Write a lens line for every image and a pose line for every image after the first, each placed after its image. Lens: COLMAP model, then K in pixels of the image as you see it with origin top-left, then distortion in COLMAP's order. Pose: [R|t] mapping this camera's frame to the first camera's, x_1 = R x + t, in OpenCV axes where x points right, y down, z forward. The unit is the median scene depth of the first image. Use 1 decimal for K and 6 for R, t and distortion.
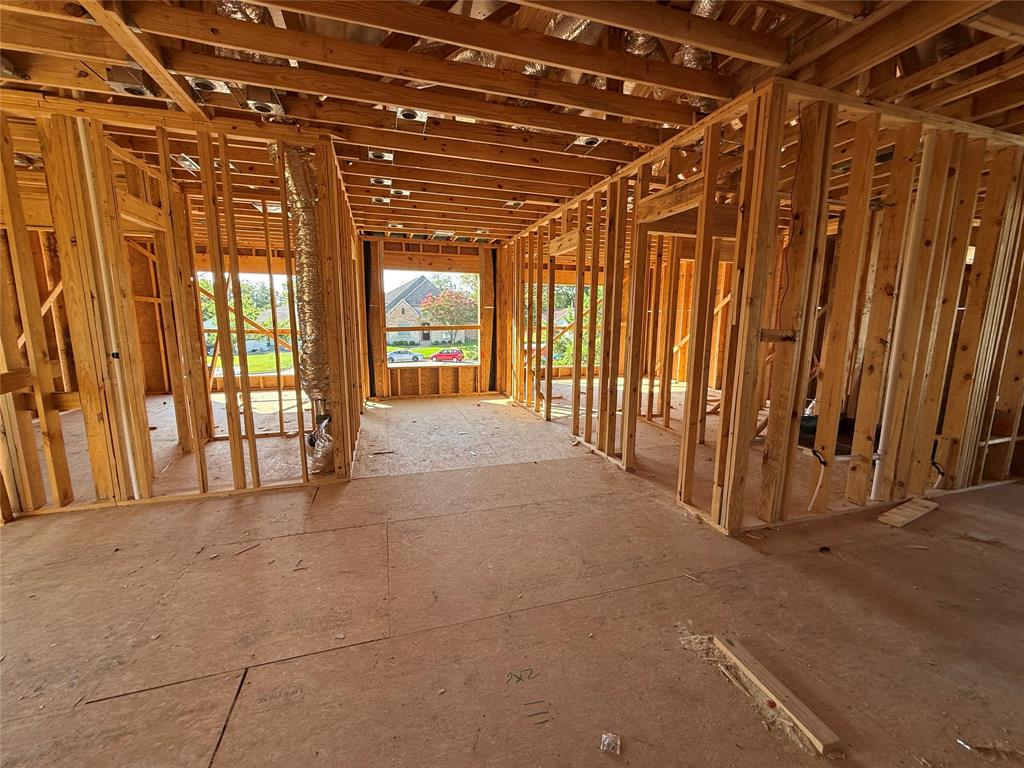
lens RADIAL K [[408.1, 0, 508.8], [0, 408.1, 384.2], [0, 0, 1]] dist [0.002646, 0.000879]
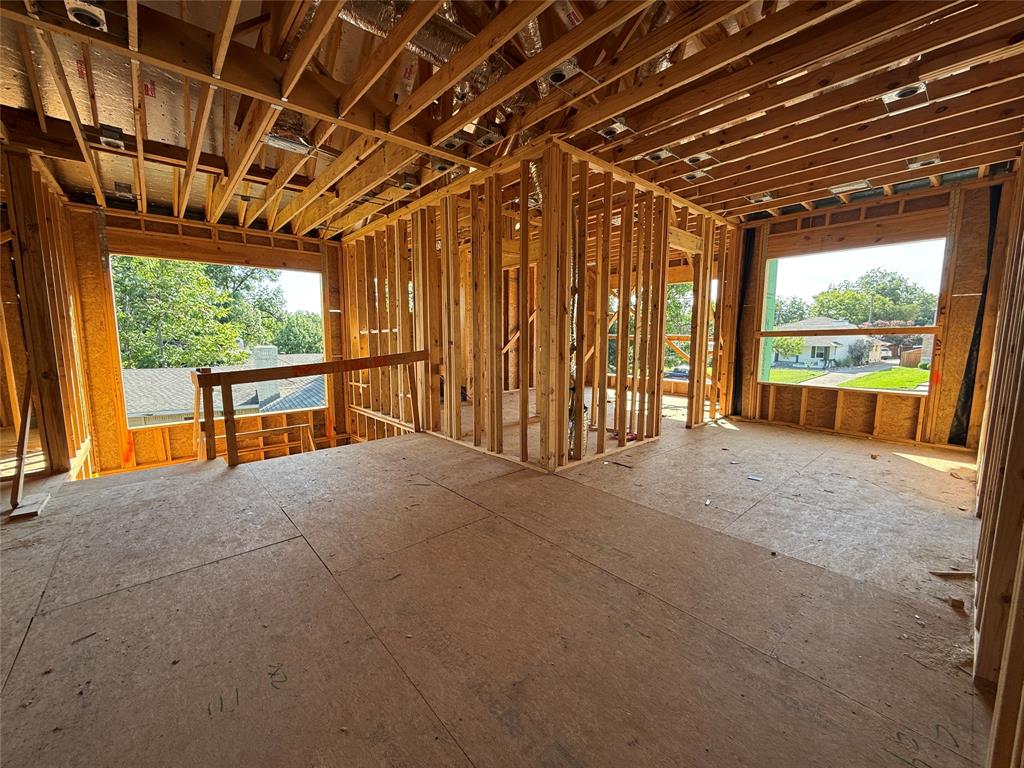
lens RADIAL K [[408.1, 0, 510.6], [0, 408.1, 384.4], [0, 0, 1]] dist [0.002646, 0.000879]
pose [[0.411566, 0.104780, -0.905337, 0.333977], [-0.140048, 0.988842, 0.050779, -0.014178], [0.900555, 0.105891, 0.421648, 0.340063]]
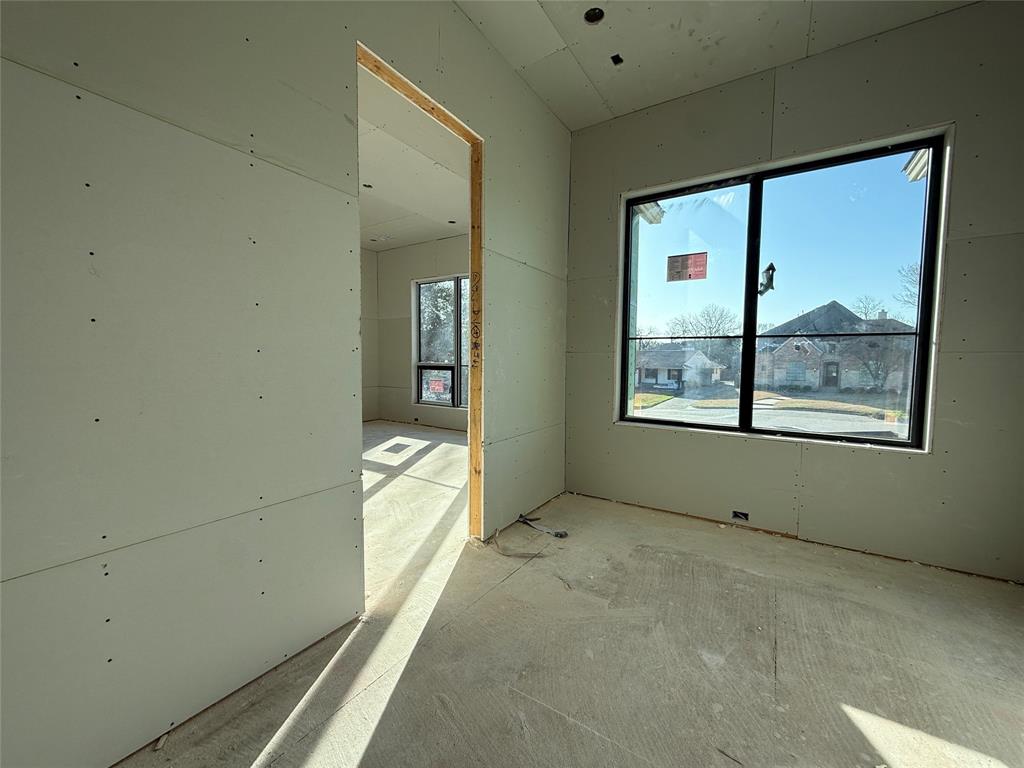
lens RADIAL K [[408.1, 0, 508.6], [0, 408.1, 381.6], [0, 0, 1]] dist [0.002646, 0.000879]
pose [[0.636253, 0.044298, -0.770207, -0.078413], [-0.126335, 0.990856, -0.047375, -0.082758], [0.761066, 0.127446, 0.636032, 0.996505]]
